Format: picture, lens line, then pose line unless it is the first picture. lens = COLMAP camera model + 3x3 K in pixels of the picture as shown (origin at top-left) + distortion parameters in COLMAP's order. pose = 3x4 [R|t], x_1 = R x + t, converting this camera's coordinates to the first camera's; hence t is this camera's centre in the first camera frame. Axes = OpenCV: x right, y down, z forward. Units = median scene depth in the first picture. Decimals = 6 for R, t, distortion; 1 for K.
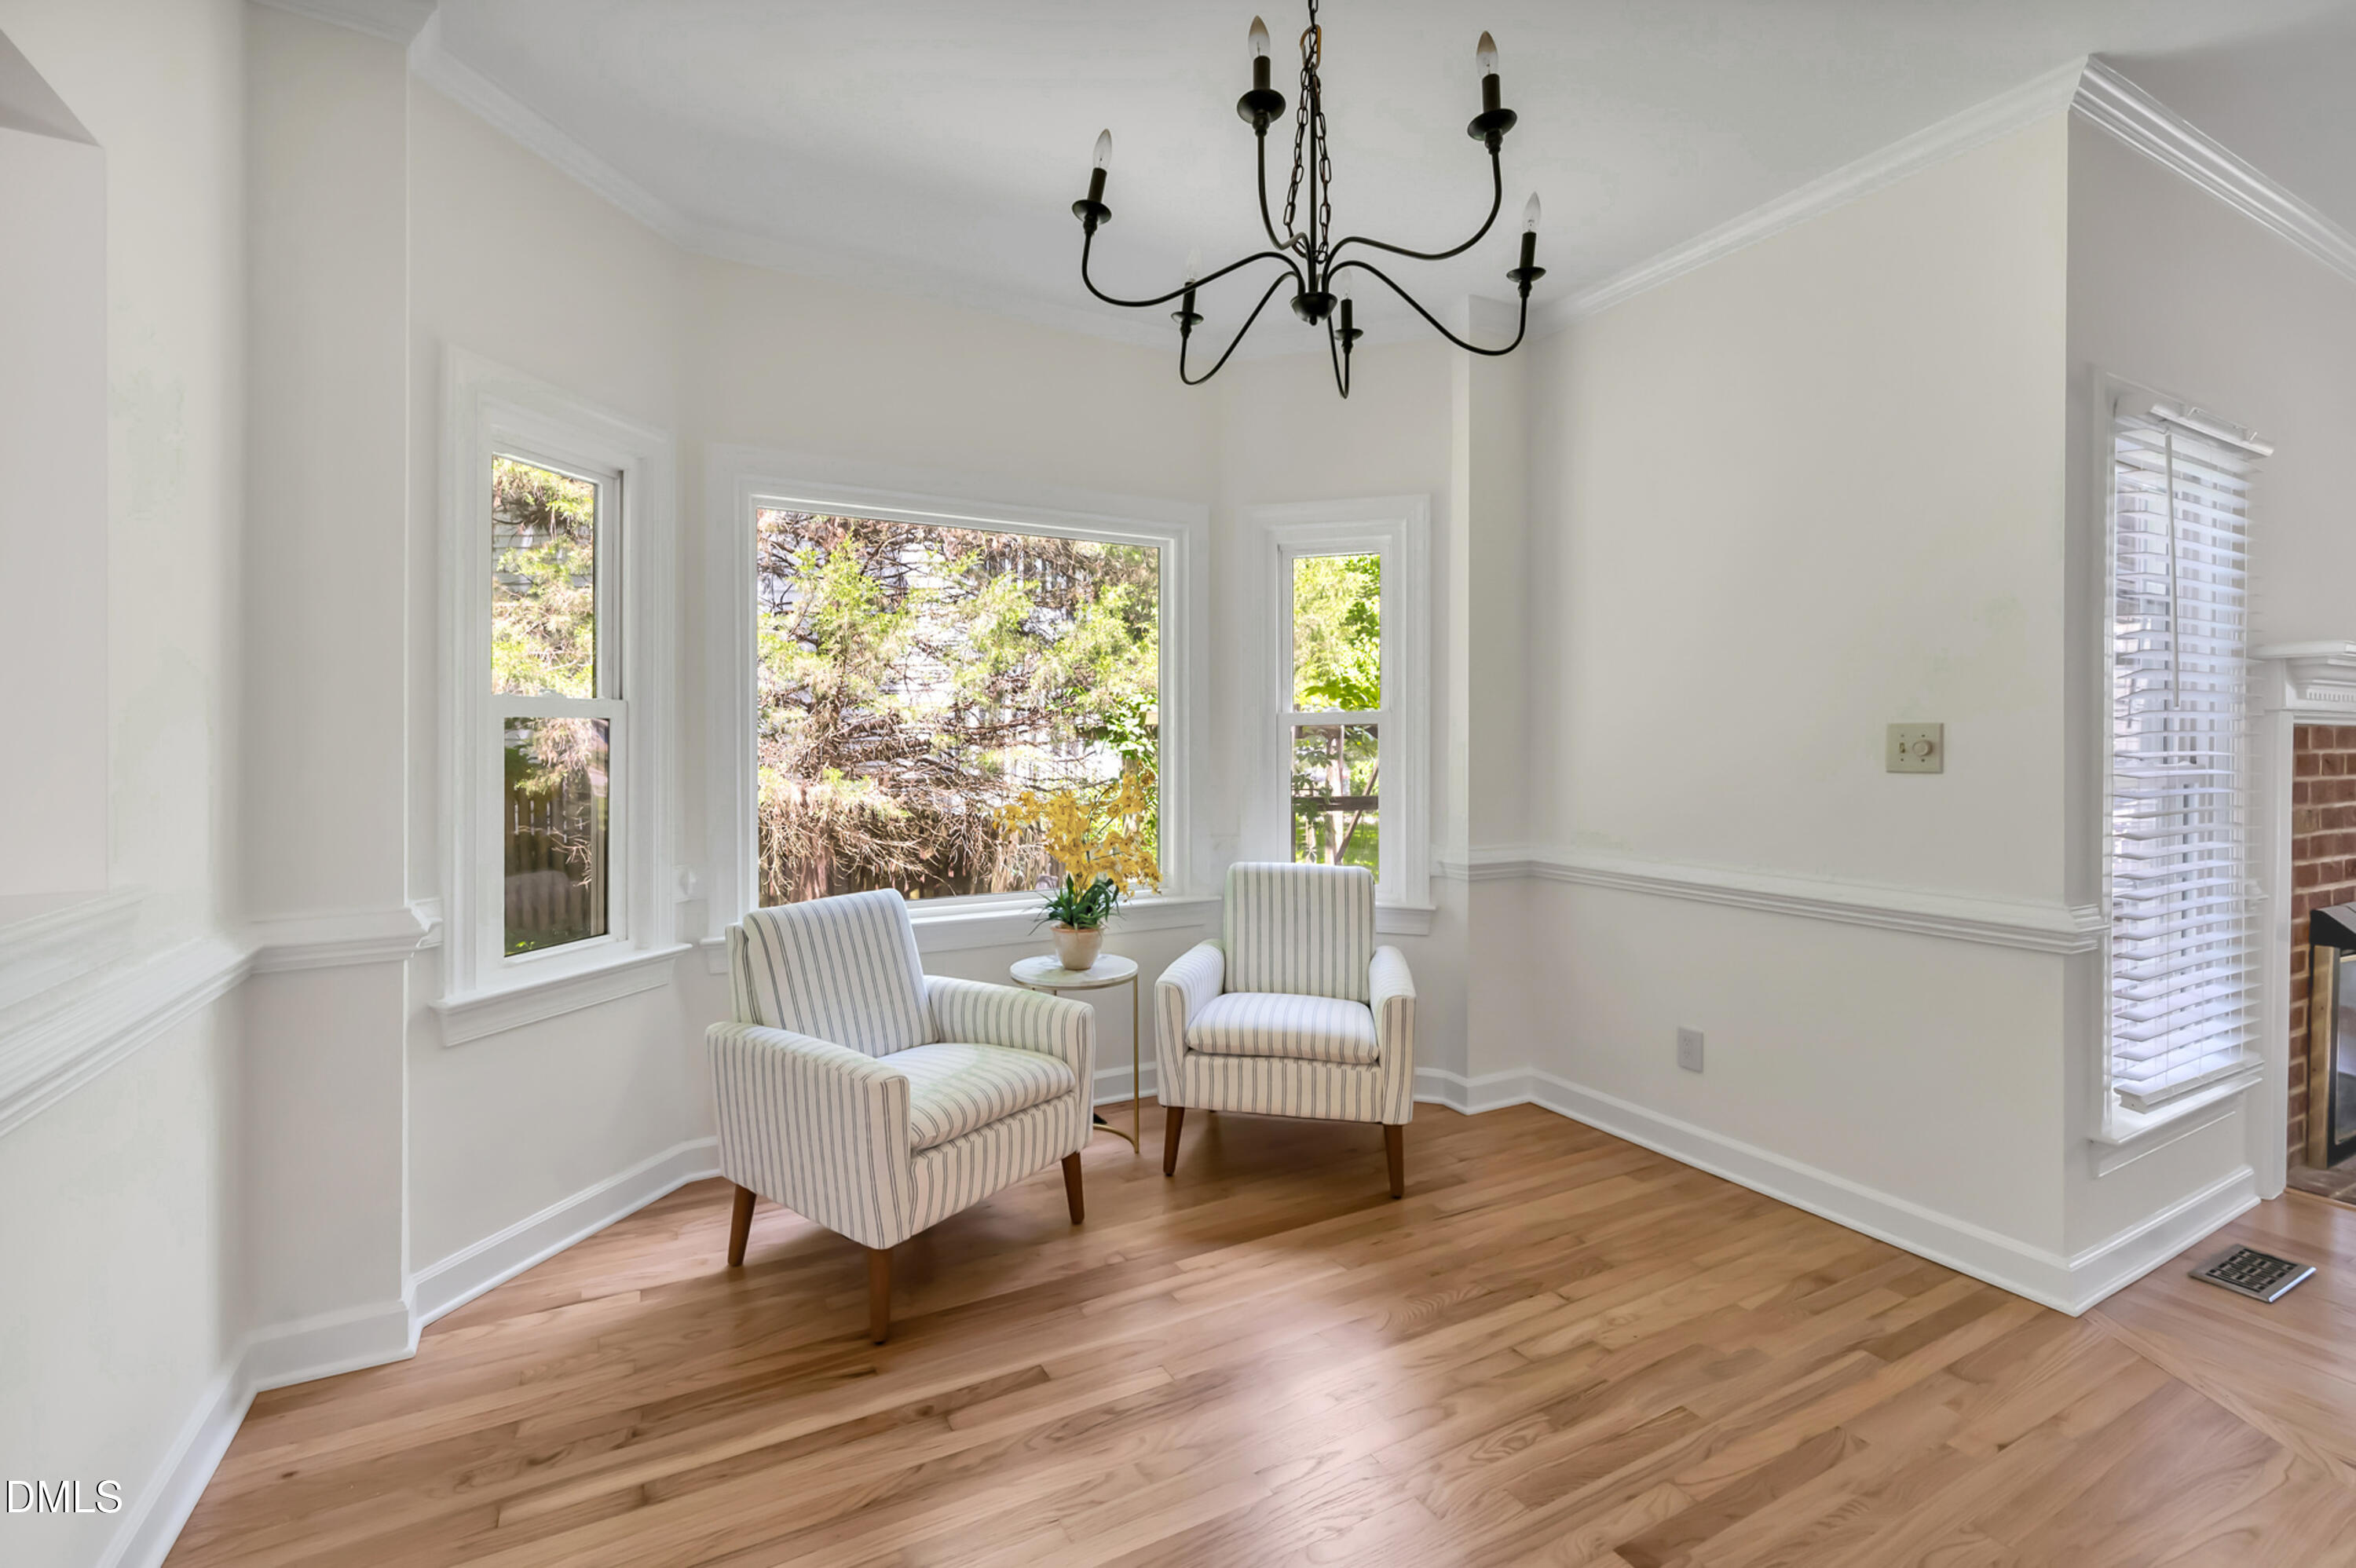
lens RADIAL K [[1017.6, 0, 1171.6], [0, 1017.6, 731.2], [0, 0, 1]] dist [0.001334, -0.000034]
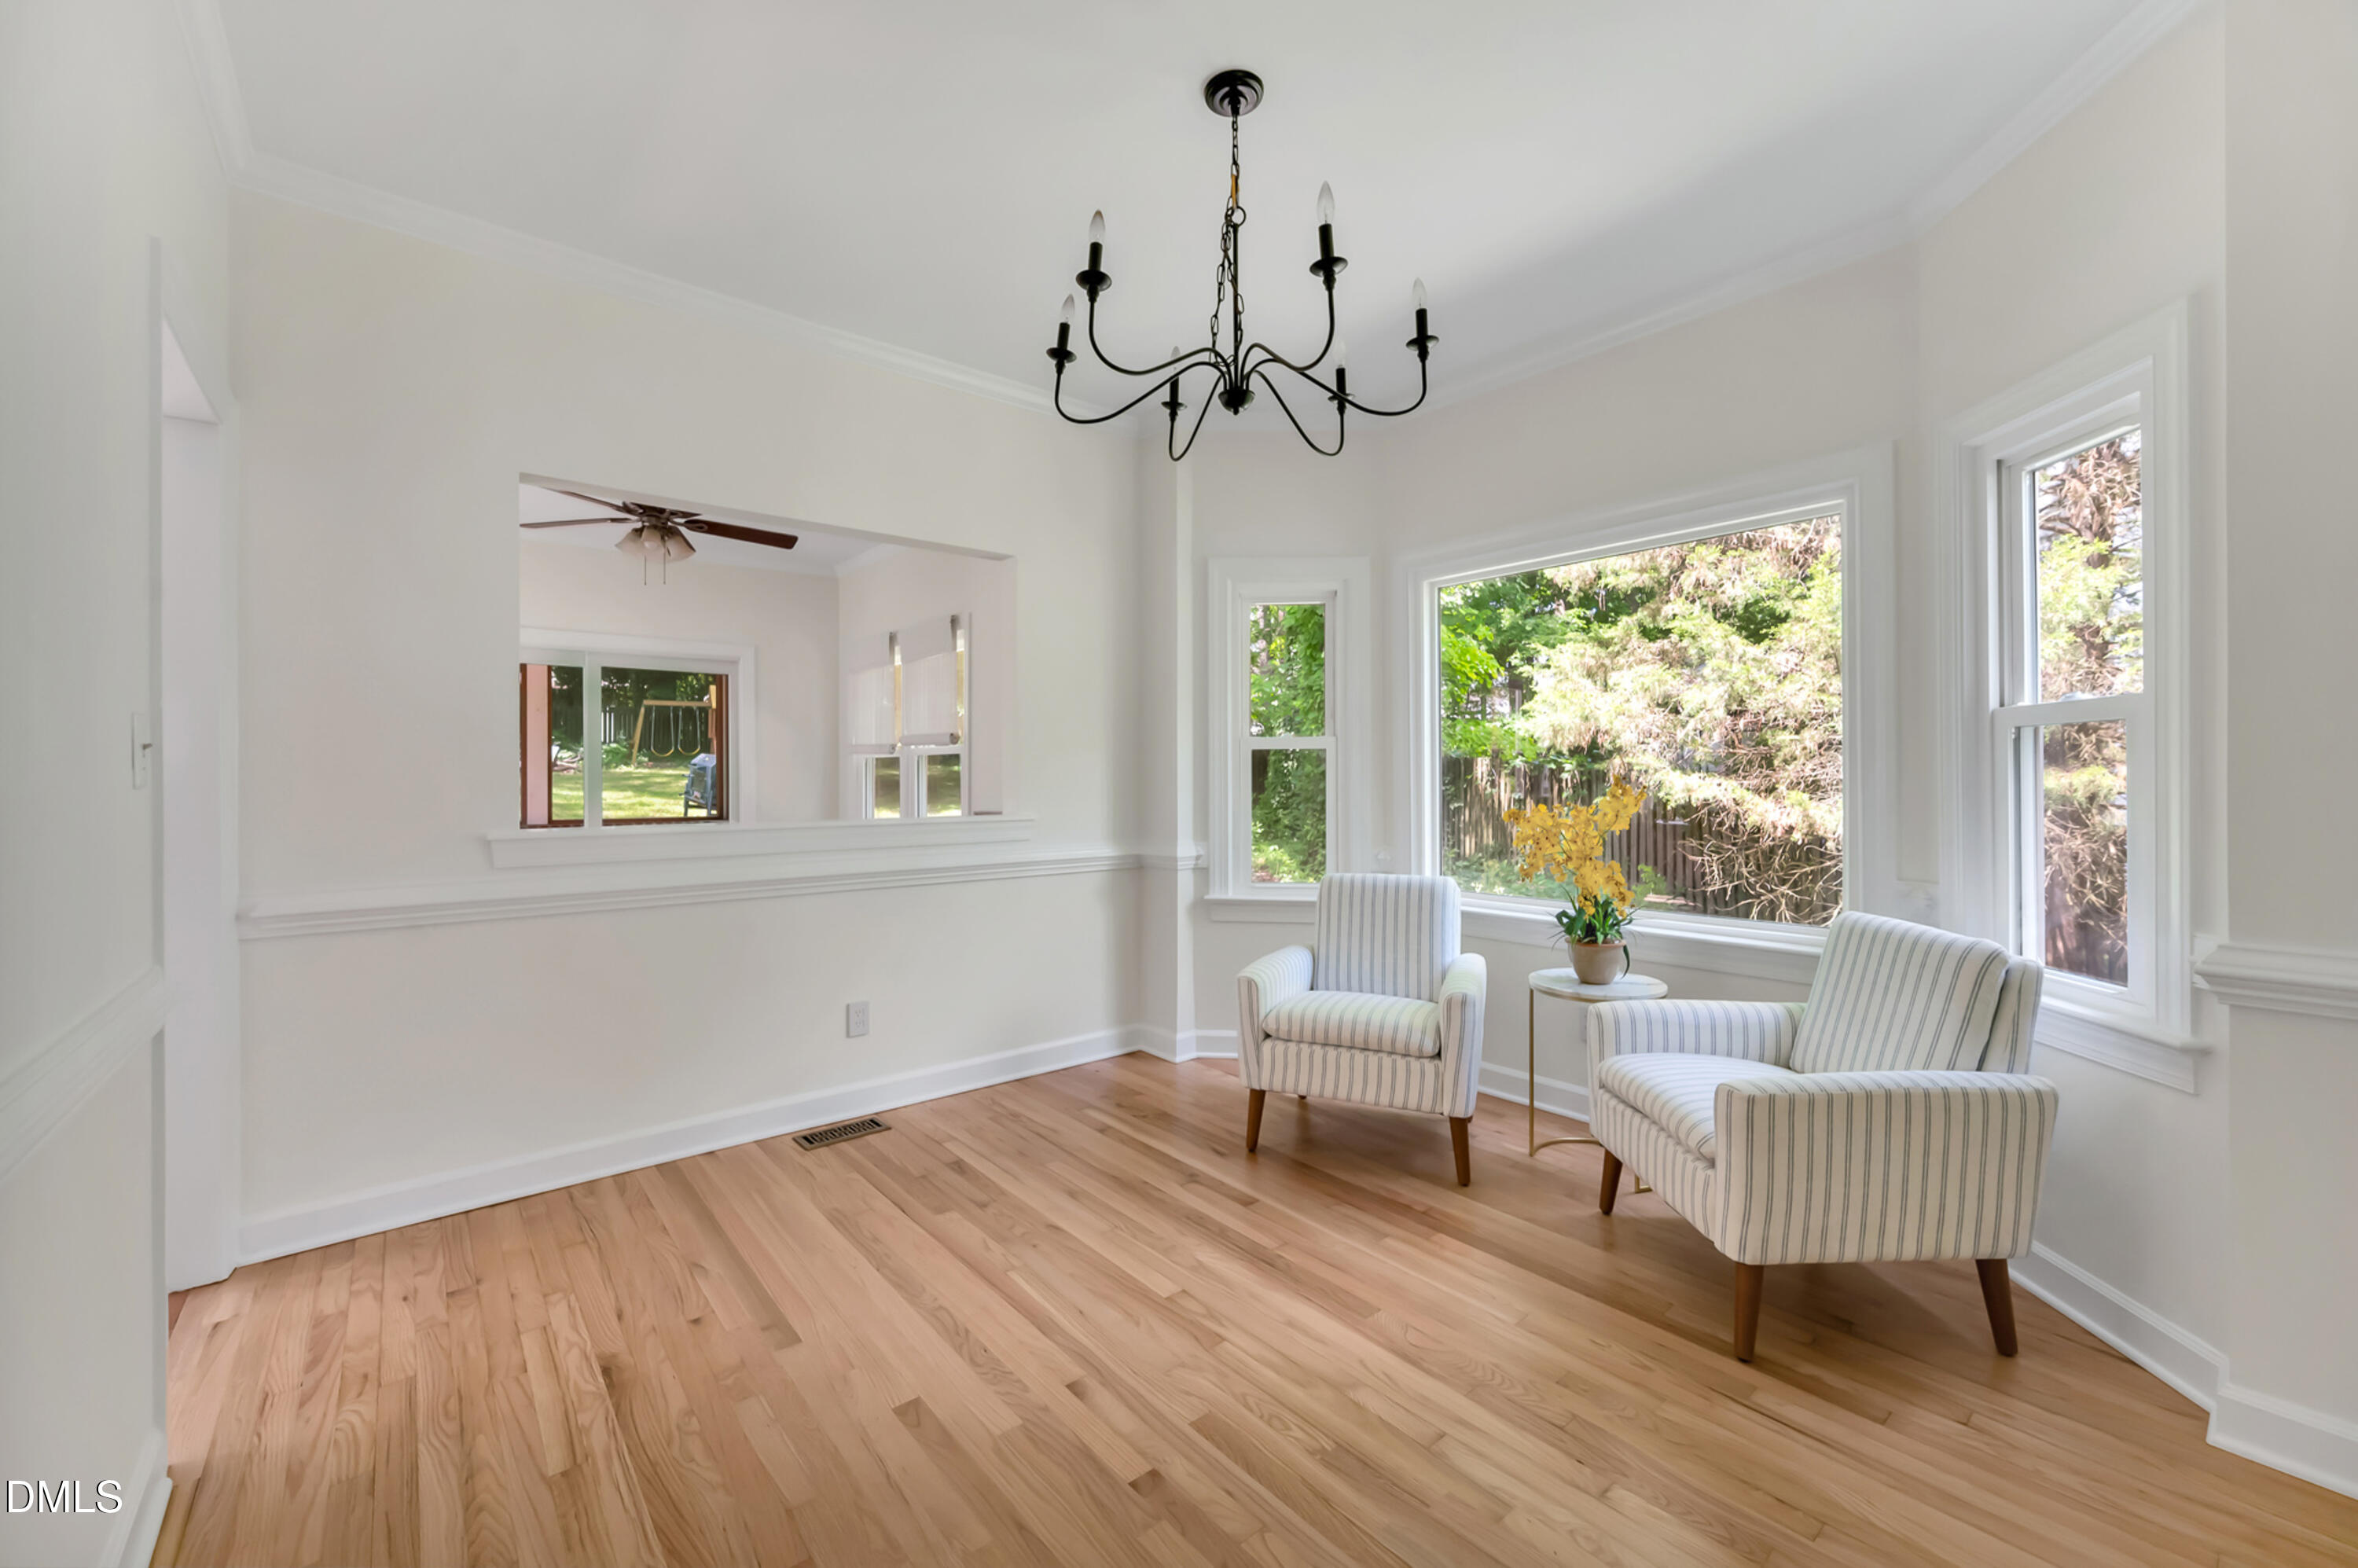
lens RADIAL K [[940.3, 0, 1177.6], [0, 940.3, 766.4], [0, 0, 1]] dist [-0.001174, -0.000167]
pose [[0.207174, -0.003829, -0.978297, 1.079472], [0.017692, 0.999843, -0.000166, 0.018795], [0.978144, -0.017273, 0.207209, 0.606148]]
